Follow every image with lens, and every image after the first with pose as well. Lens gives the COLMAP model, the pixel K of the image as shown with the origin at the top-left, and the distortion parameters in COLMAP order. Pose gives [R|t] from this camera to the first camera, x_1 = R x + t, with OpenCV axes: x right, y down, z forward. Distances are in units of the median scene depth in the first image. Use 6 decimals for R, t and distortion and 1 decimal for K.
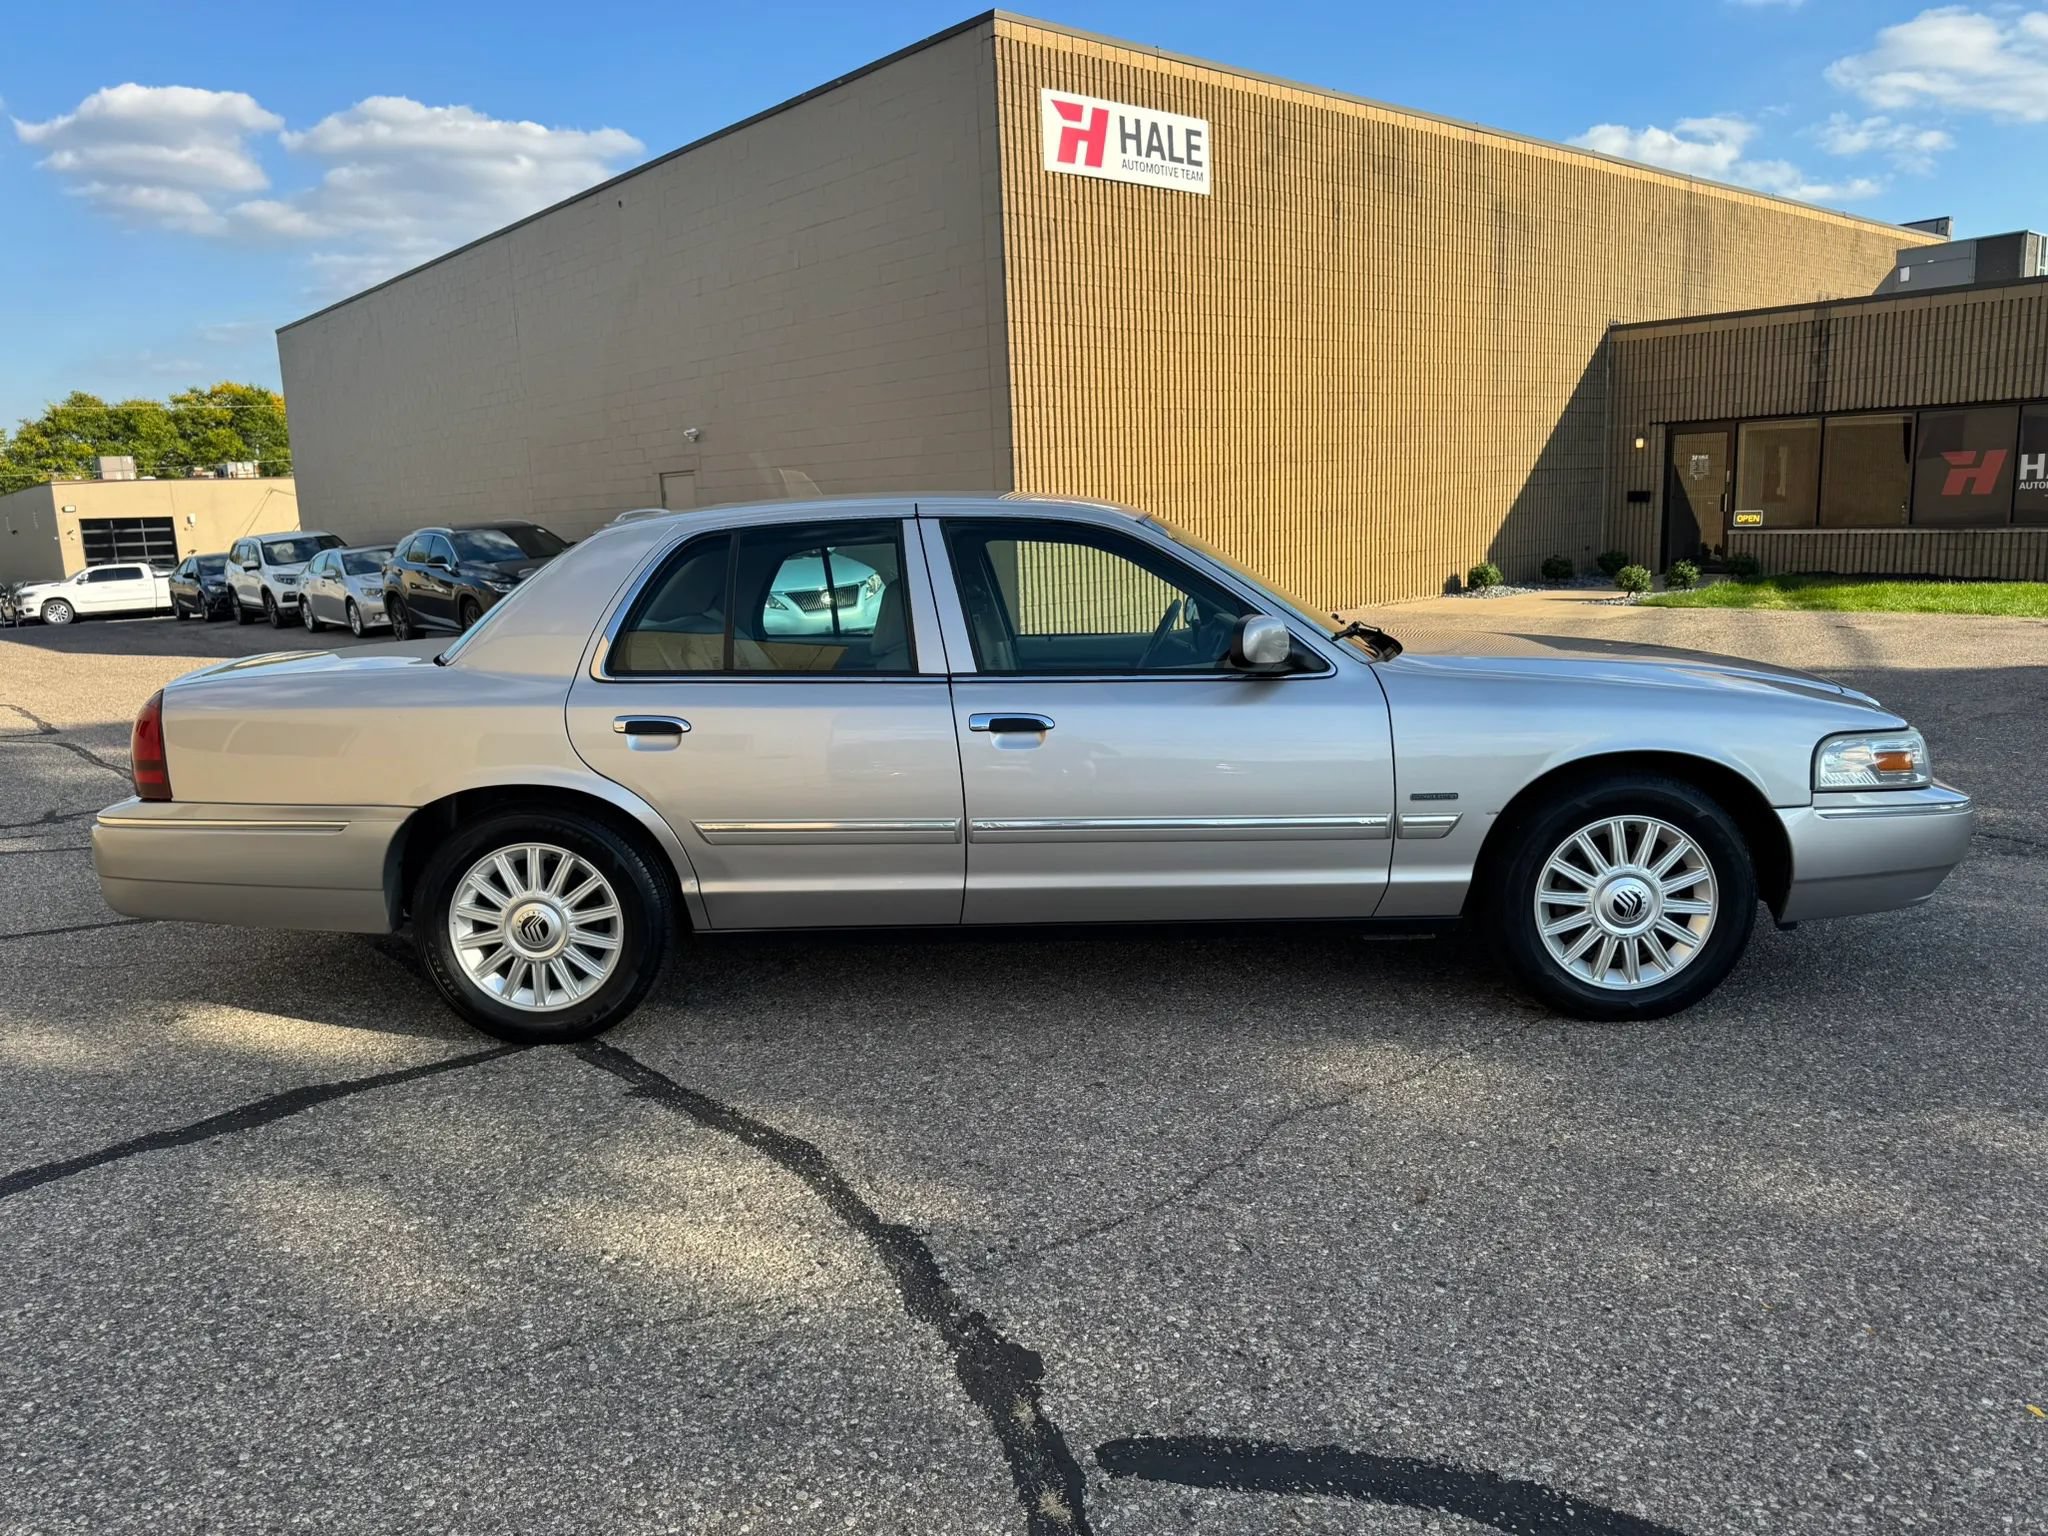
lens RADIAL K [[1462.7, 0, 1029.0], [0, 1462.7, 786.7], [0, 0, 1]] dist [0.029967, -0.033482]
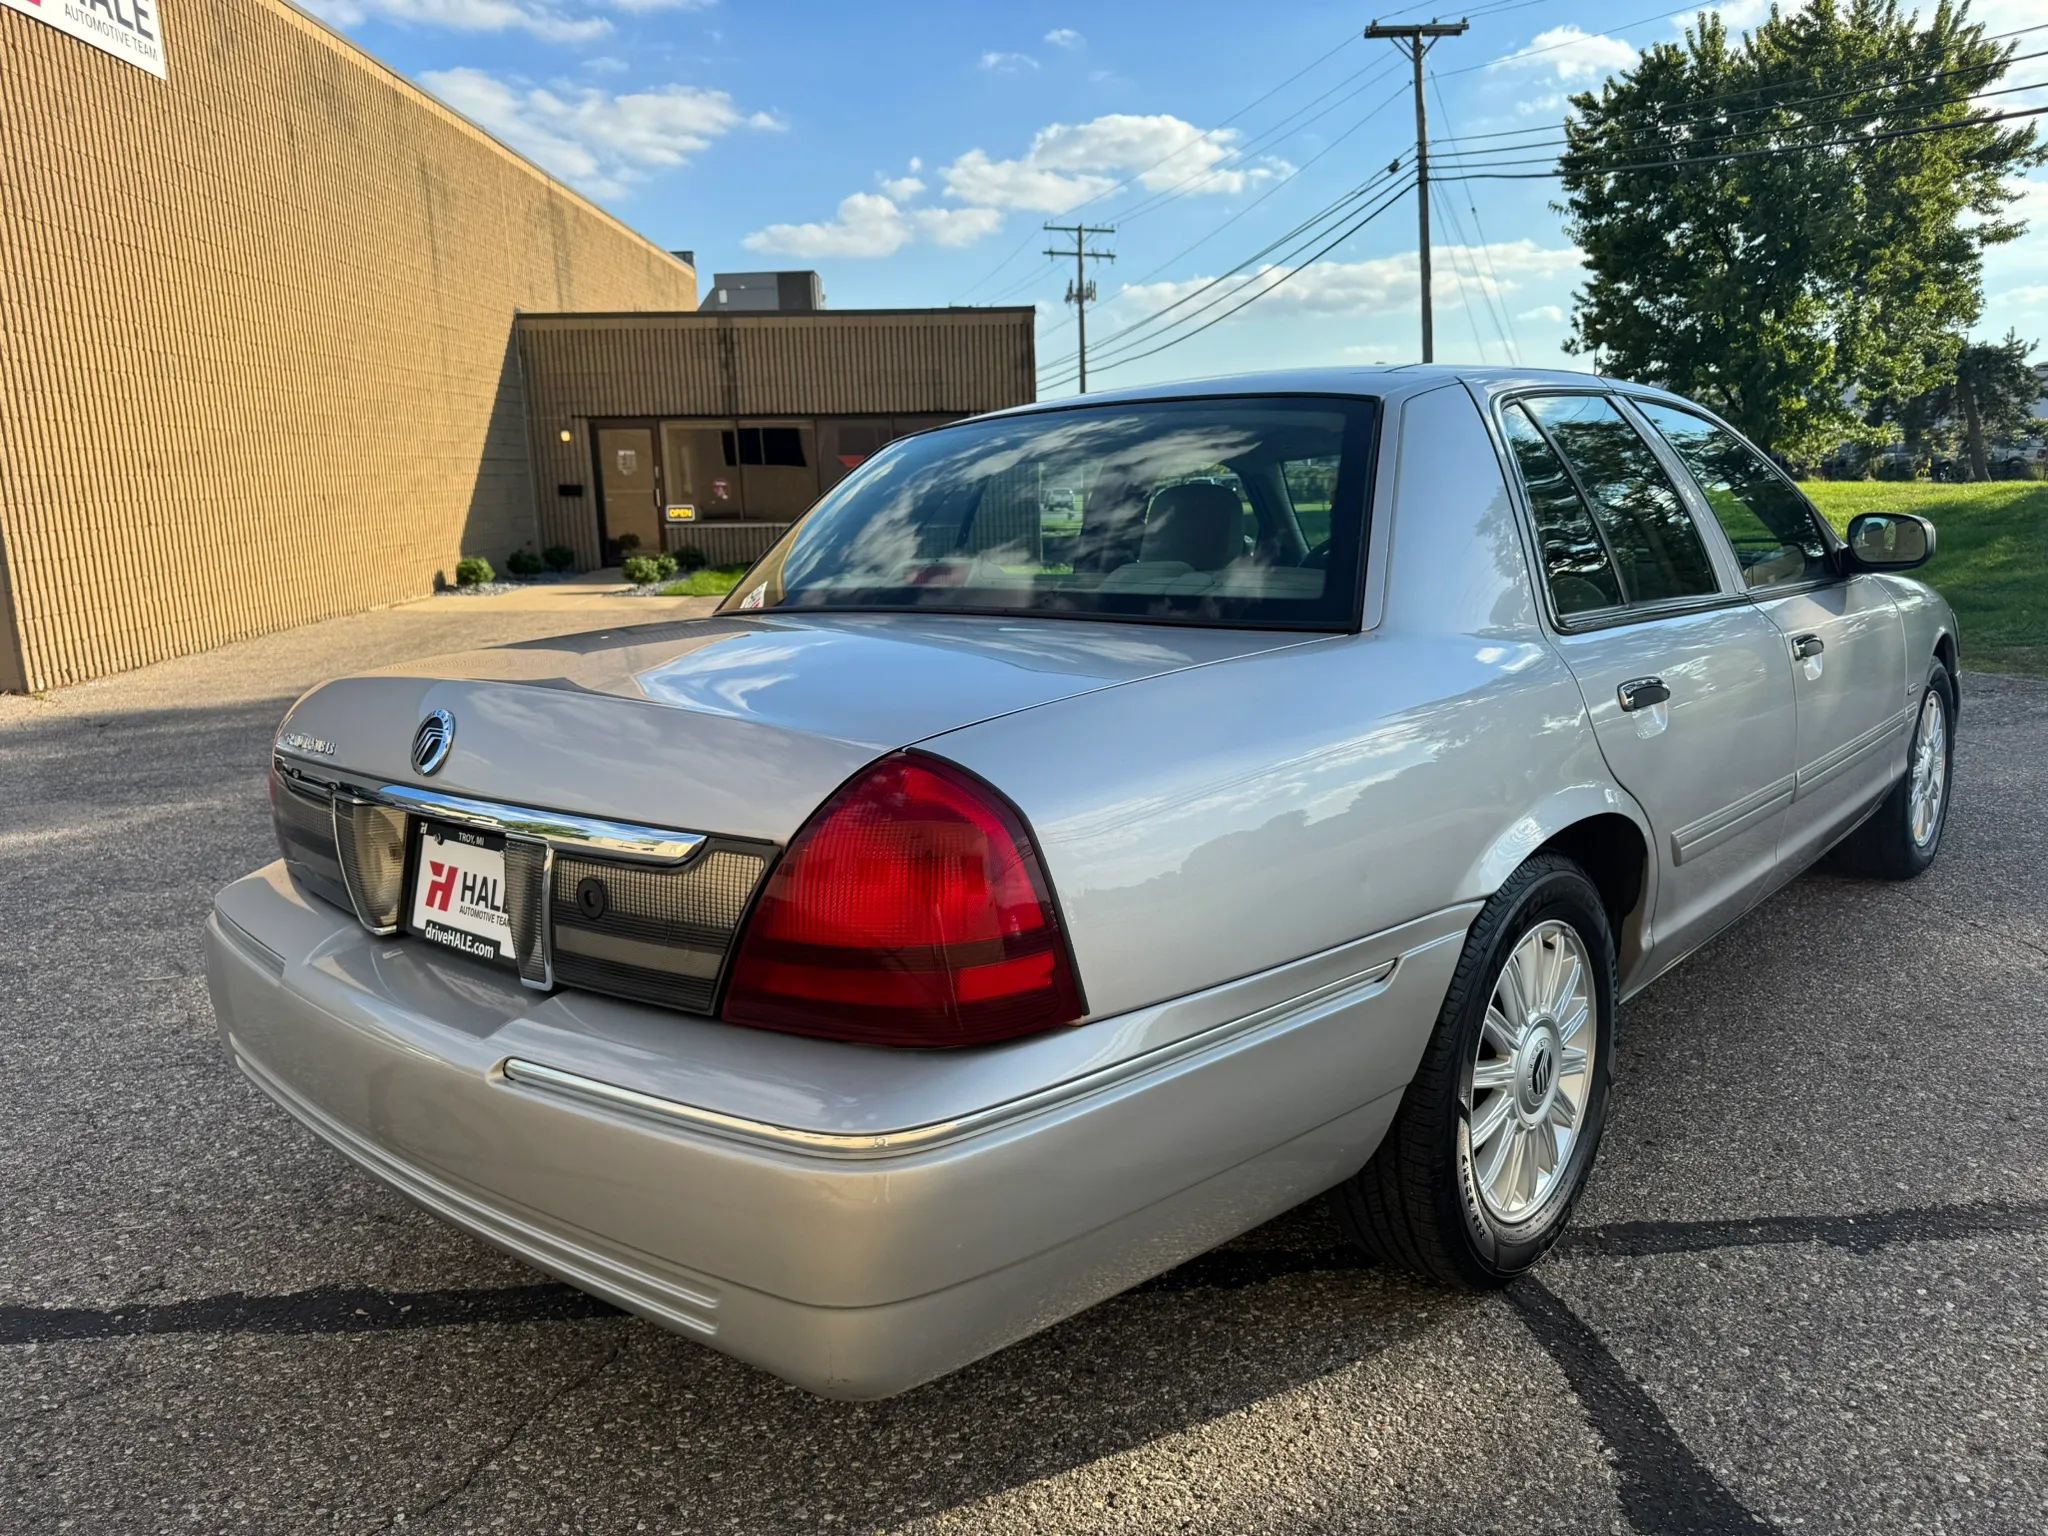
lens RADIAL K [[1462.7, 0, 1023.7], [0, 1462.7, 770.0], [0, 0, 1]] dist [0.029967, -0.033482]
pose [[0.635841, -0.130750, 0.760665, -0.239498], [0.146297, 0.988097, 0.047552, -0.020478], [-0.757828, 0.081048, 0.647401, 0.209242]]
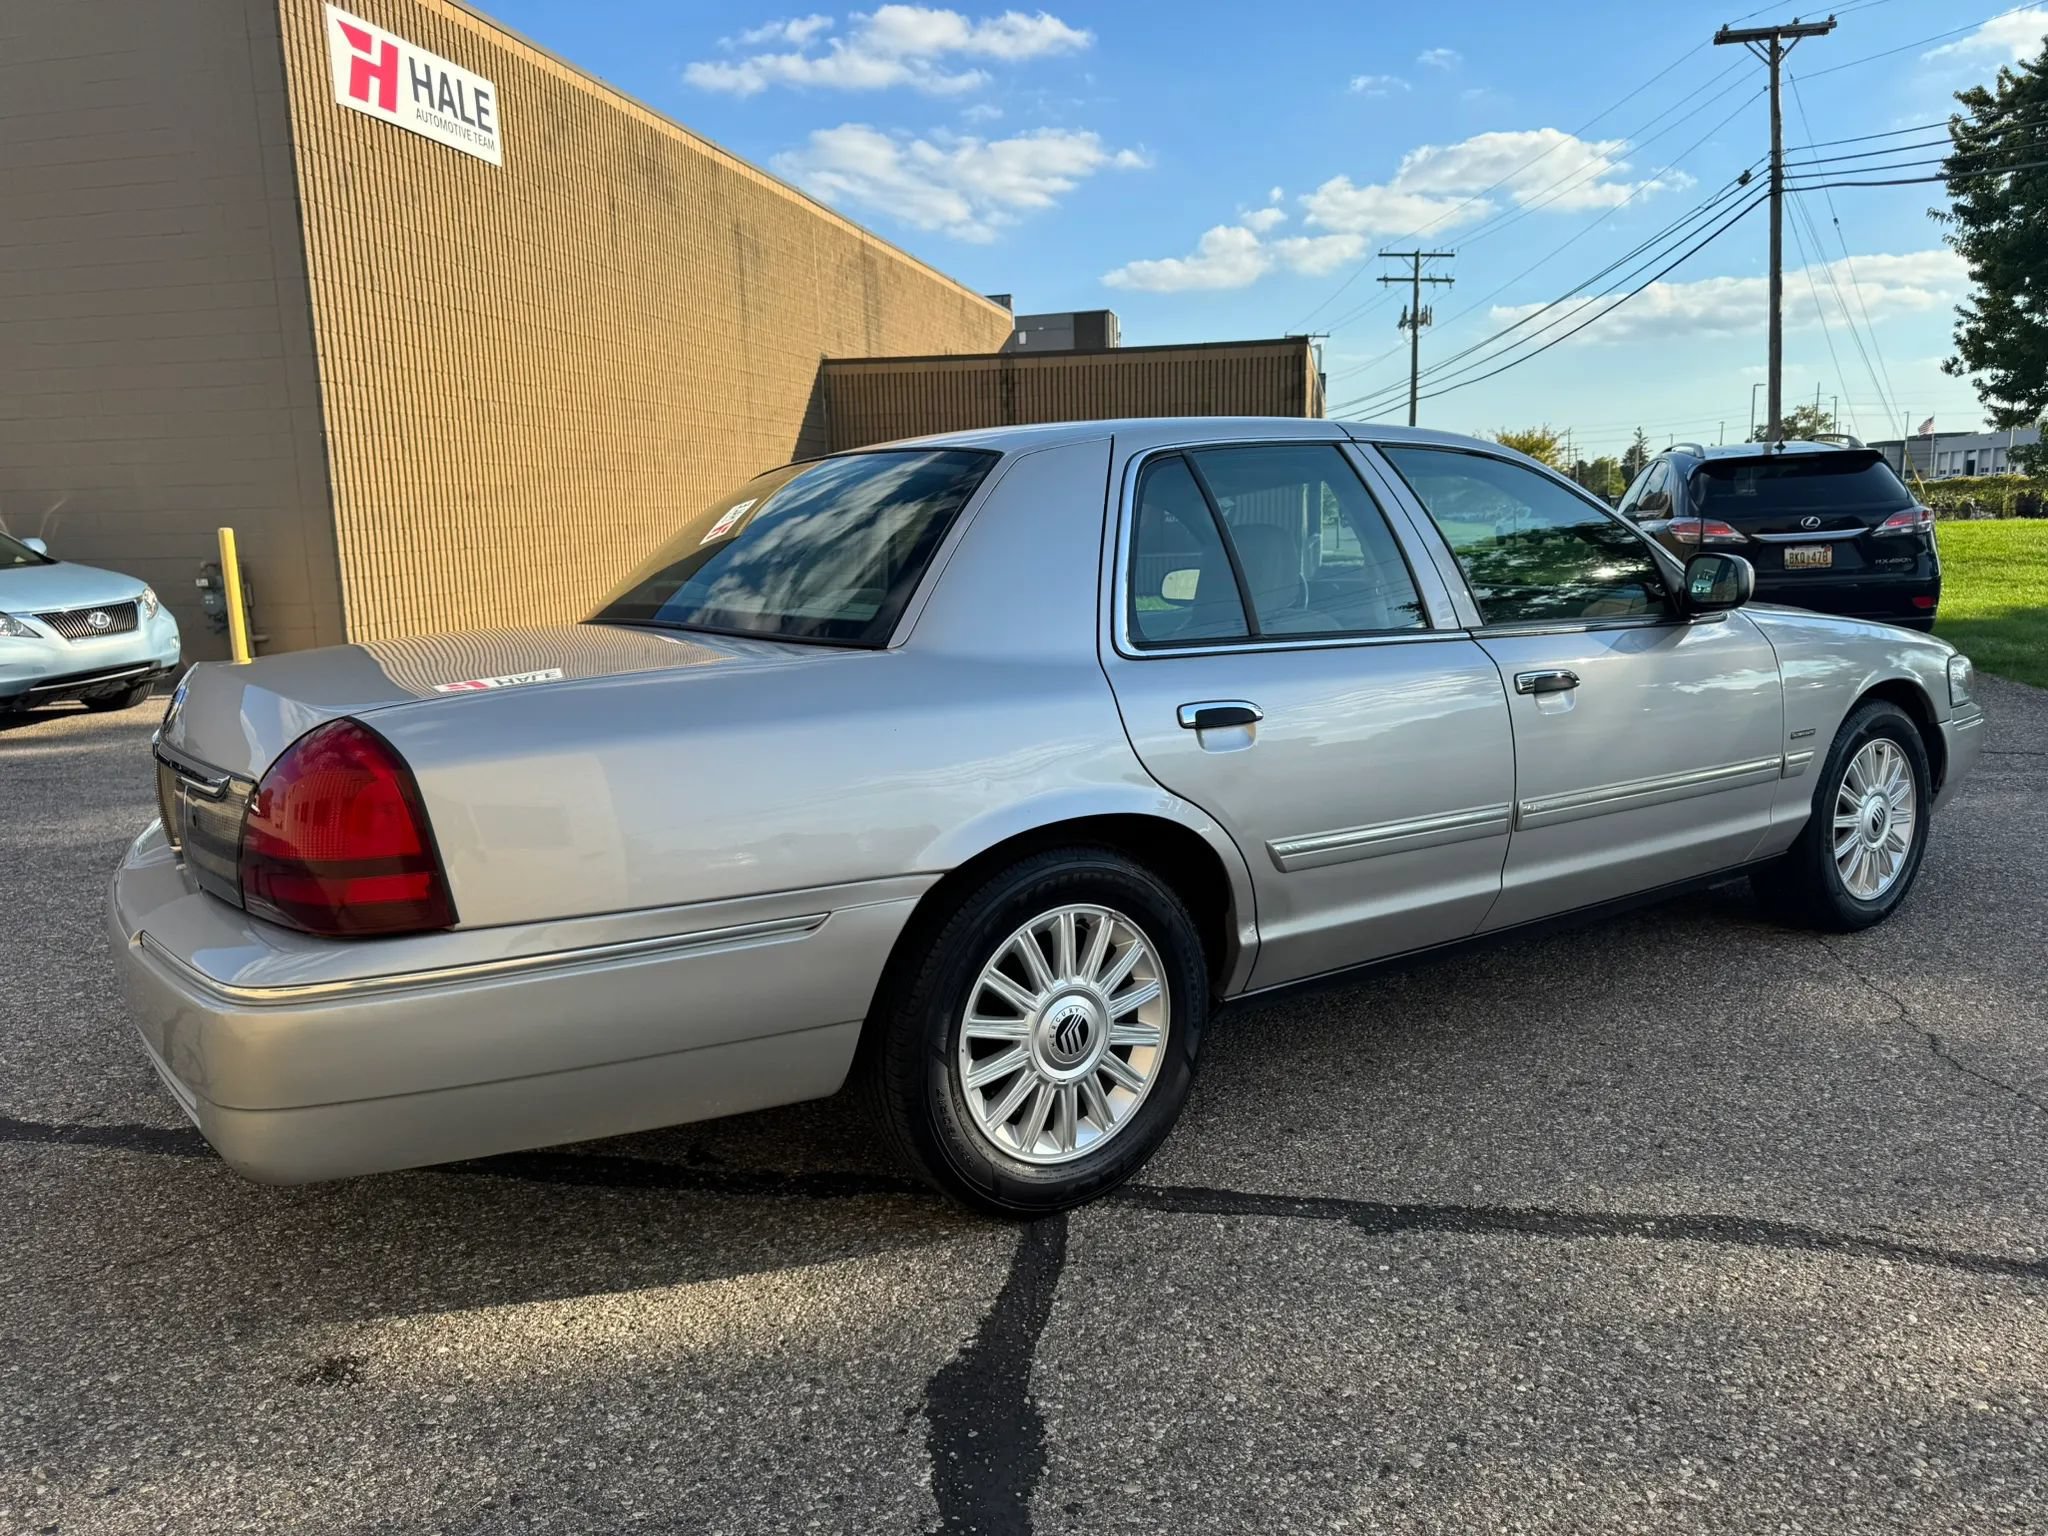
lens RADIAL K [[1462.7, 0, 1016.4], [0, 1462.7, 774.4], [0, 0, 1]] dist [0.029967, -0.033482]
pose [[0.802236, -0.084615, 0.590980, -0.198471], [0.103826, 0.994594, 0.001463, -0.006321], [-0.587909, 0.060186, 0.806685, 0.129174]]
